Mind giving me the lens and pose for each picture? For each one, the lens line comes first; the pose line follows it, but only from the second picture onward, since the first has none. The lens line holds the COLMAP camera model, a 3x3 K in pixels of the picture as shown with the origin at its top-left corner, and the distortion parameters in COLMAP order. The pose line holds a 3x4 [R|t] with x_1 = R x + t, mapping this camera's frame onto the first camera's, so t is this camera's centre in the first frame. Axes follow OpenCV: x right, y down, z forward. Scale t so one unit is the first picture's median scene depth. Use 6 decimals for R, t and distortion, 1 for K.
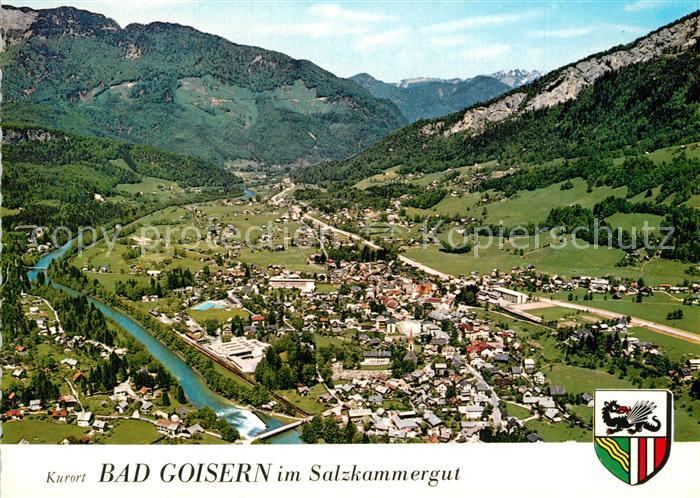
lens RADIAL K [[670.5, 0, 350.0], [0, 670.5, 249.0], [0, 0, 1]] dist [0.012302, -0.168364]
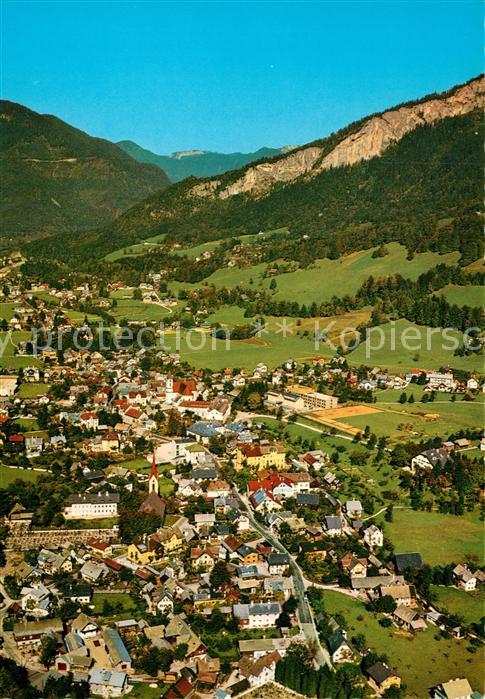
lens RADIAL K [[825.5, 0, 242.5], [0, 825.5, 349.5], [0, 0, 1]] dist [-0.105234, -0.001343]
pose [[0.986379, -0.000097, 0.164486, 0.031871], [-0.000612, 0.999991, 0.004256, 0.016987], [-0.164485, -0.004299, 0.986370, 0.187067]]
